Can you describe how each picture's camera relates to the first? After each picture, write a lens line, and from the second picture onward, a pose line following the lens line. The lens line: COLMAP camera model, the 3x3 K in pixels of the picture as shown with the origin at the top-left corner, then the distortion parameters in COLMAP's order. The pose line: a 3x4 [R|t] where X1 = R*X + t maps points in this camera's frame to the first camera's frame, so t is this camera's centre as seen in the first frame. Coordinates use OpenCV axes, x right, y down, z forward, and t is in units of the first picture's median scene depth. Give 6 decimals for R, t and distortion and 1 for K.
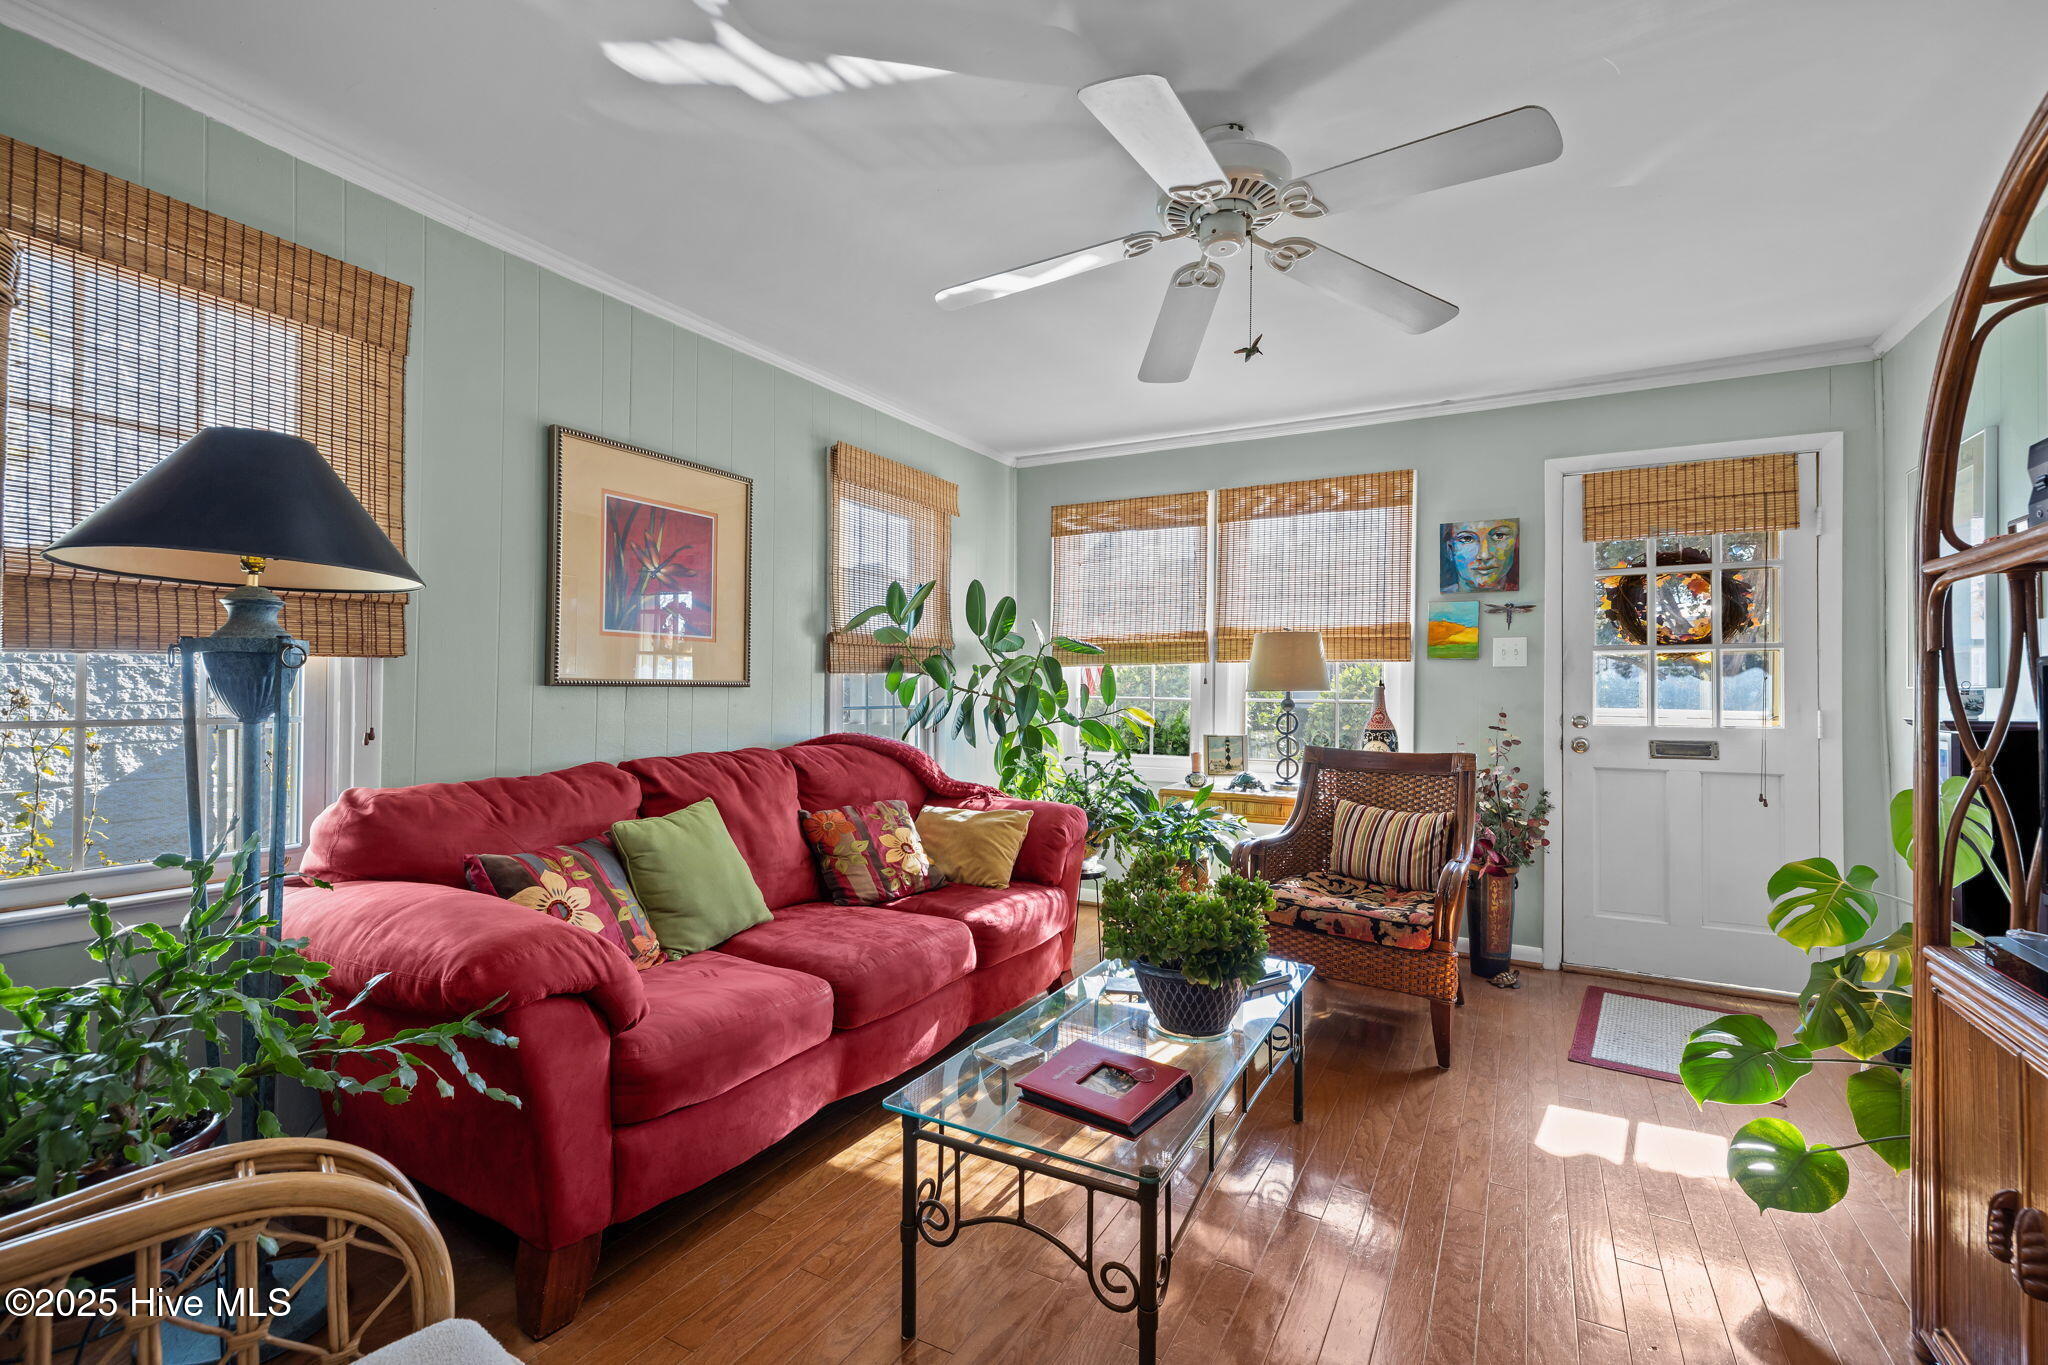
lens RADIAL K [[892.3, 0, 1024.0], [0, 892.3, 682.5], [0, 0, 1]] dist [0.003592, 0.000761]
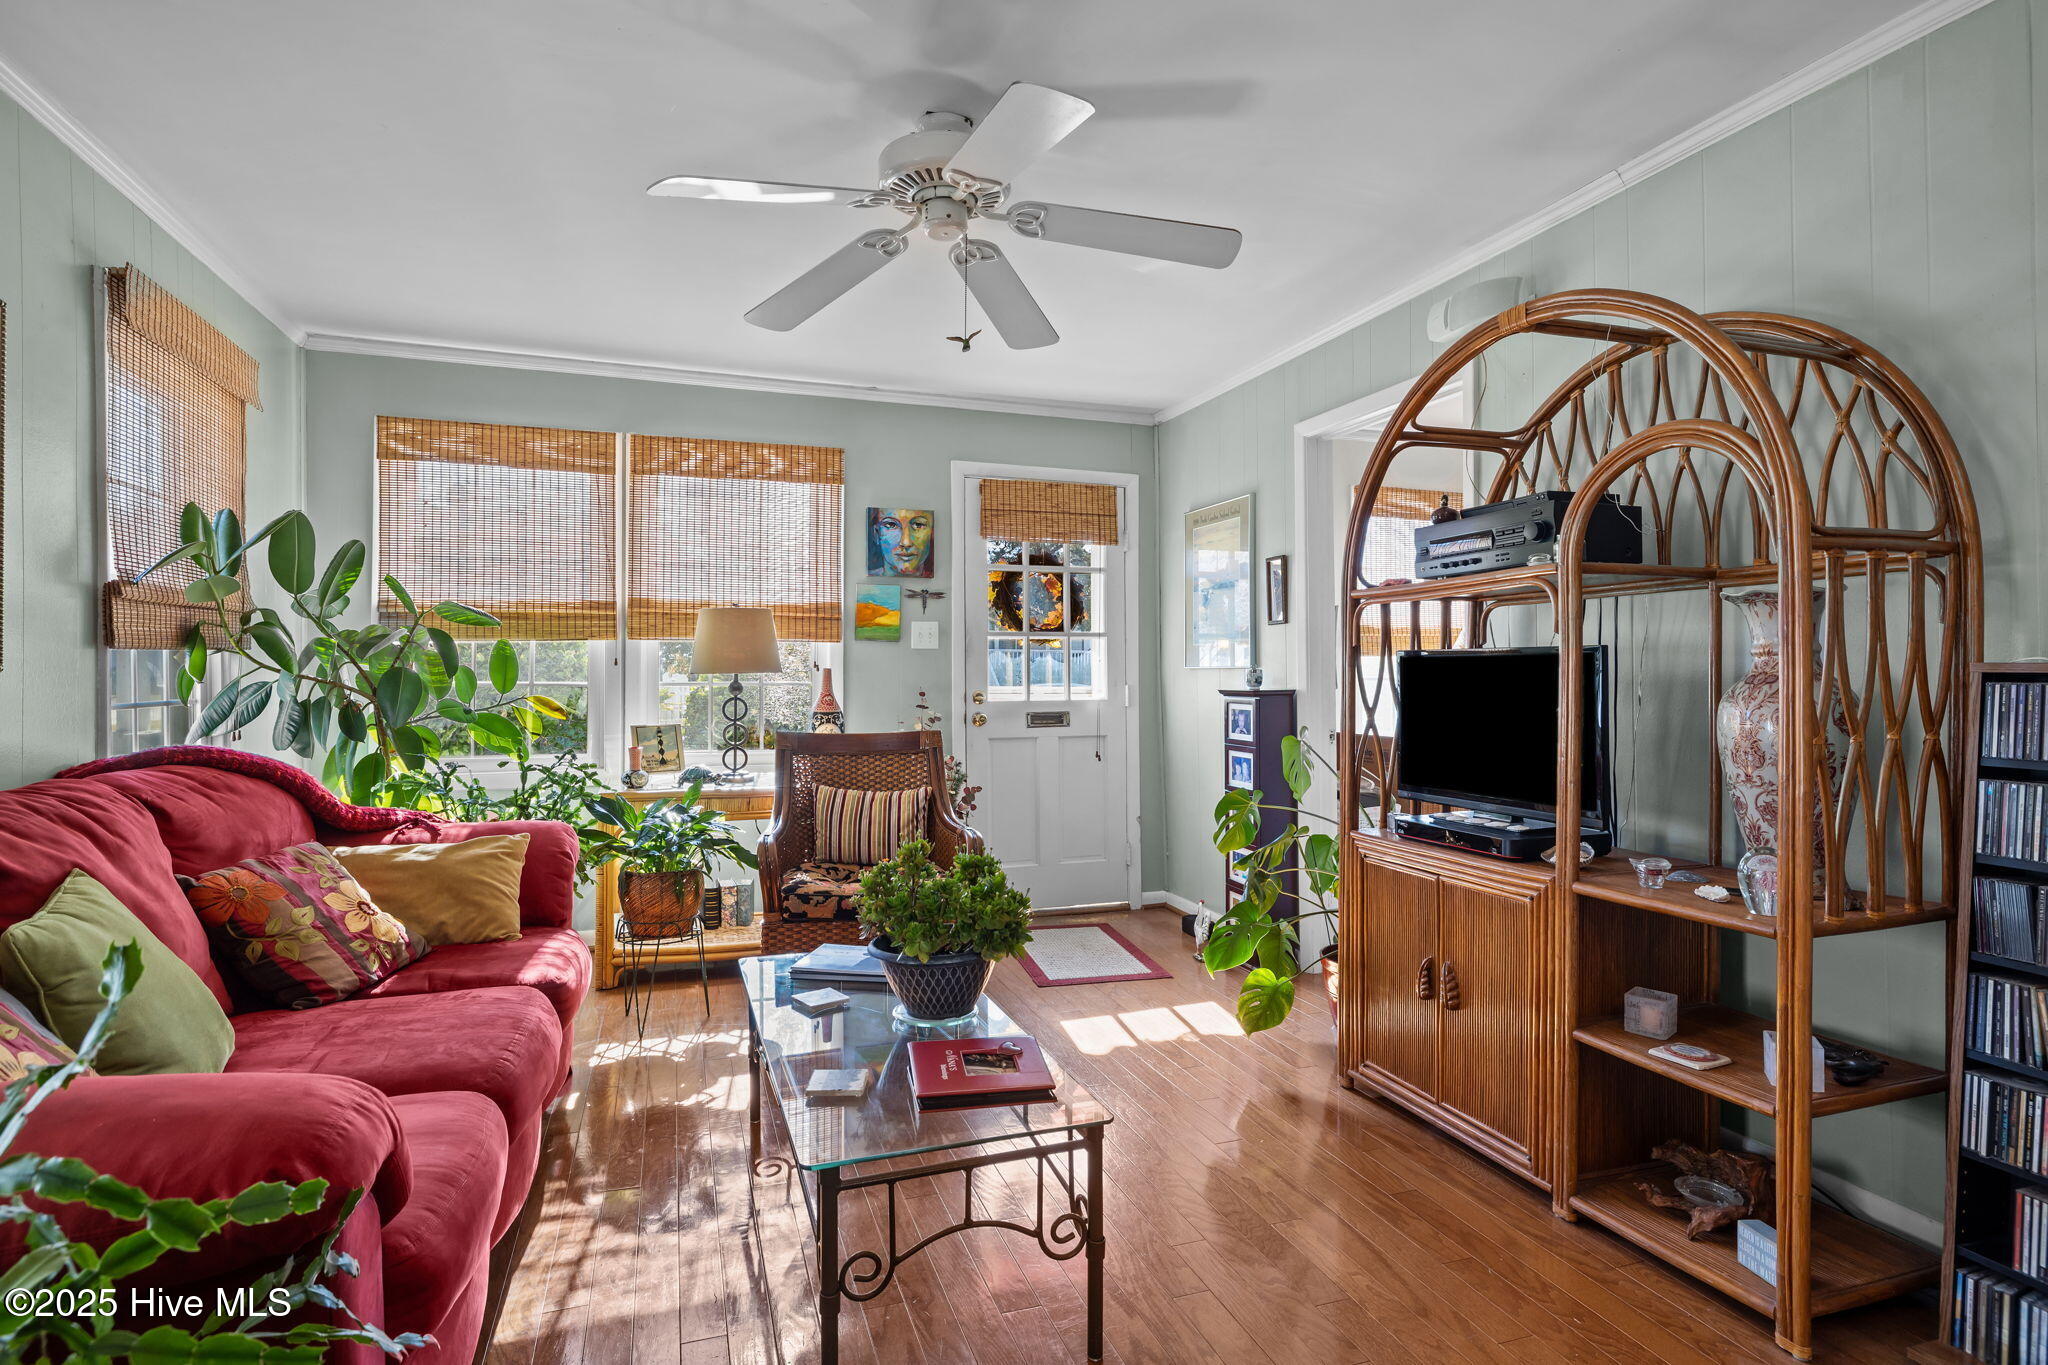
lens RADIAL K [[1048.4, 0, 1014.3], [0, 1048.4, 669.6], [0, 0, 1]] dist [-0.002310, 0.000588]
pose [[0.669808, -0.005085, 0.742517, -0.326425], [-0.002092, 0.999960, 0.008734, -0.003970], [-0.742531, -0.007403, 0.669771, 0.081178]]
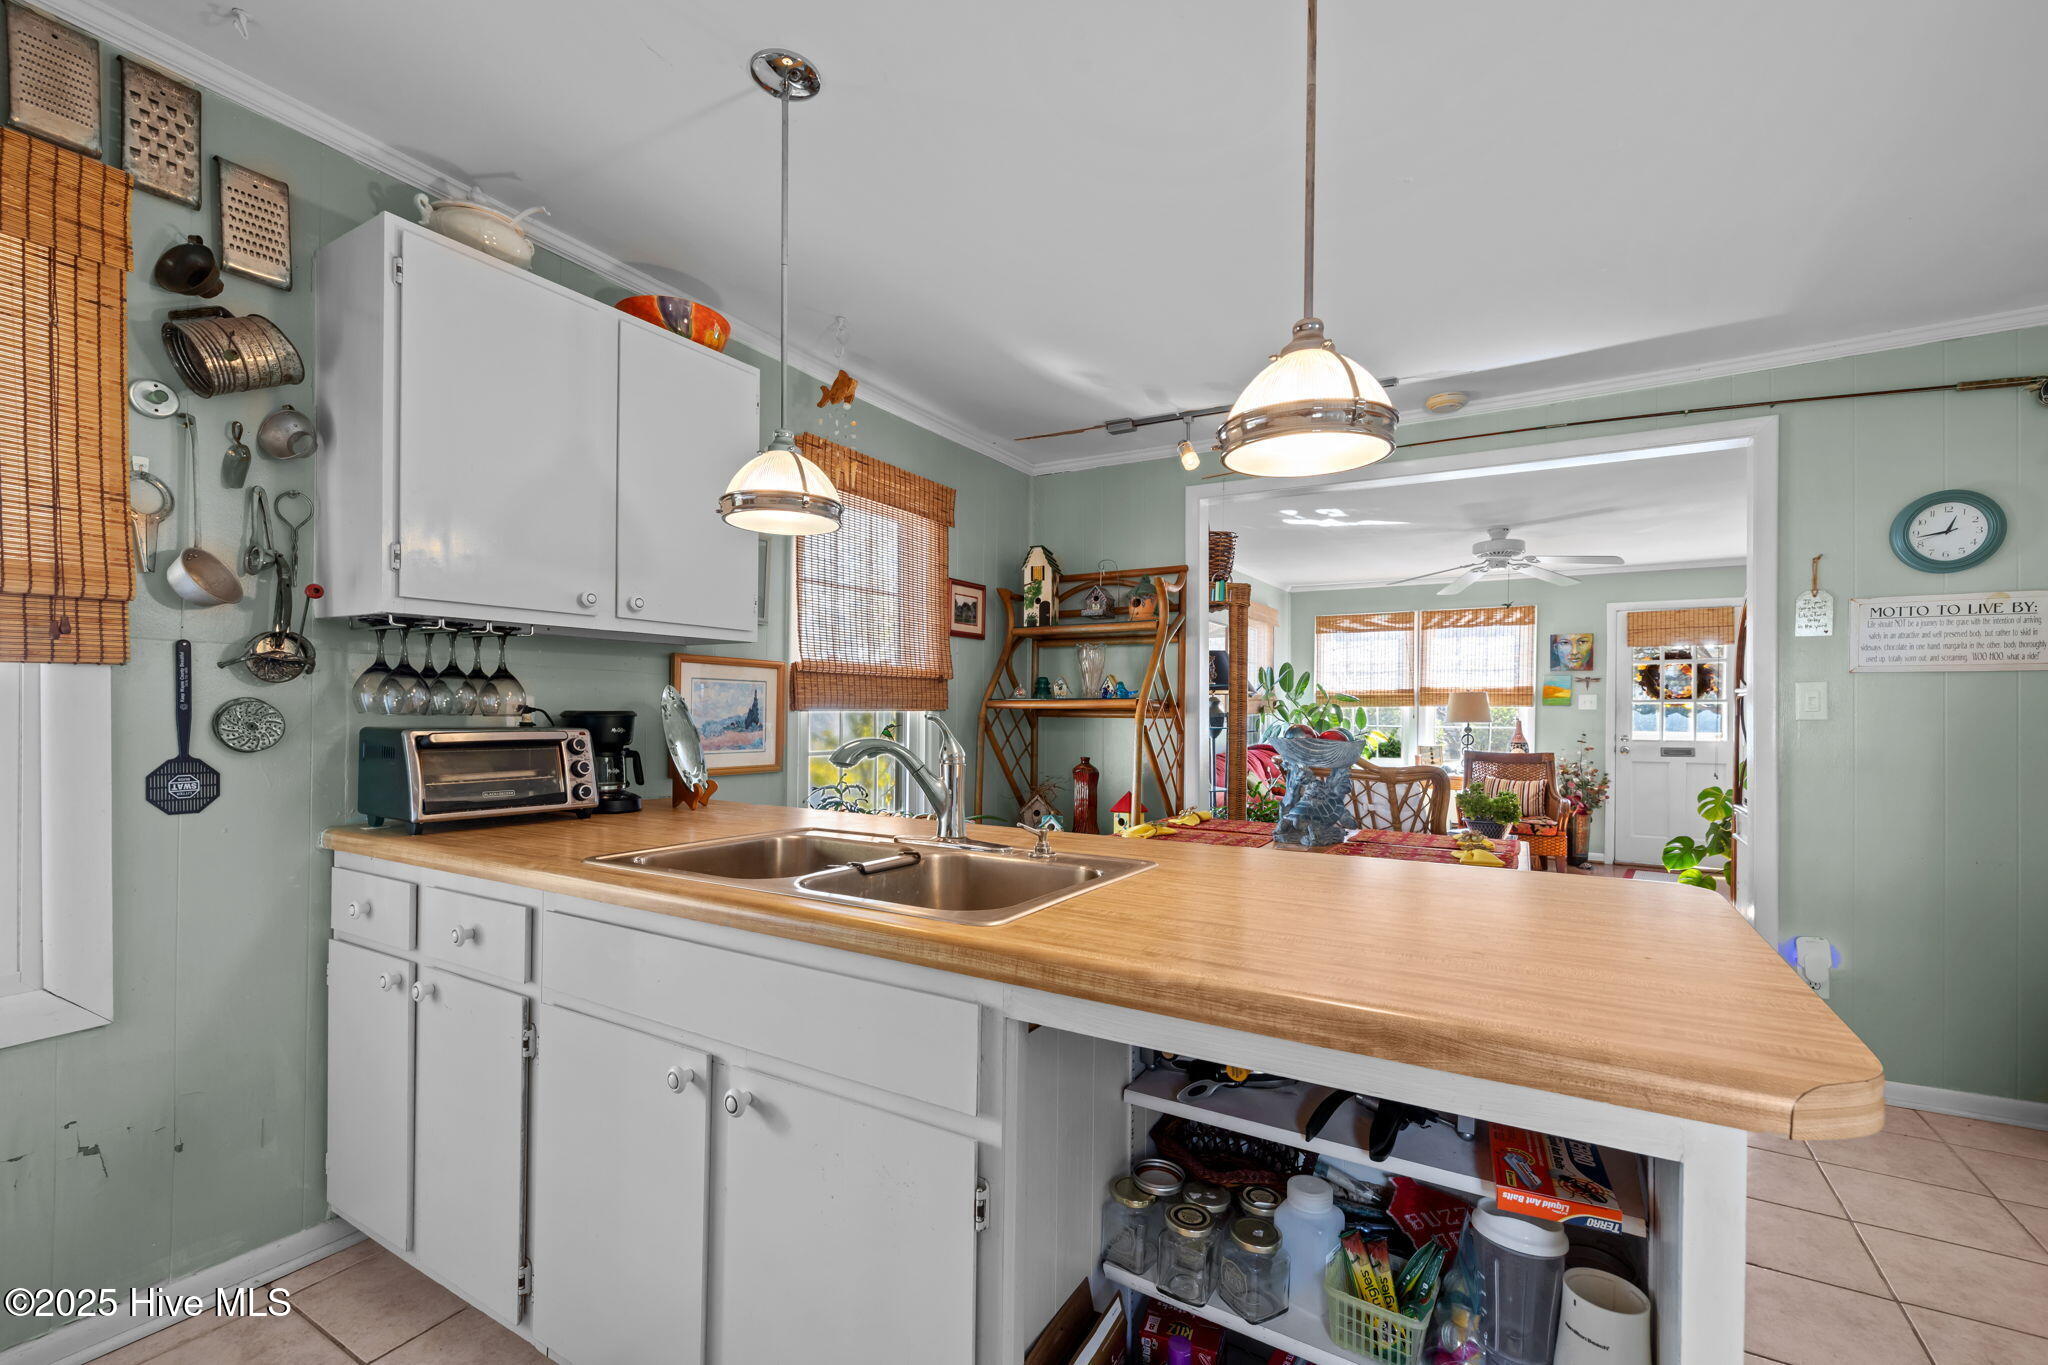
lens RADIAL K [[880.8, 0, 1025.8], [0, 880.8, 717.9], [0, 0, 1]] dist [-0.000248, 0.000047]
pose [[0.999359, -0.000283, -0.035802, -0.618485], [0.000747, 0.999916, 0.012942, -0.026543], [0.035795, -0.012961, 0.999275, -0.972227]]
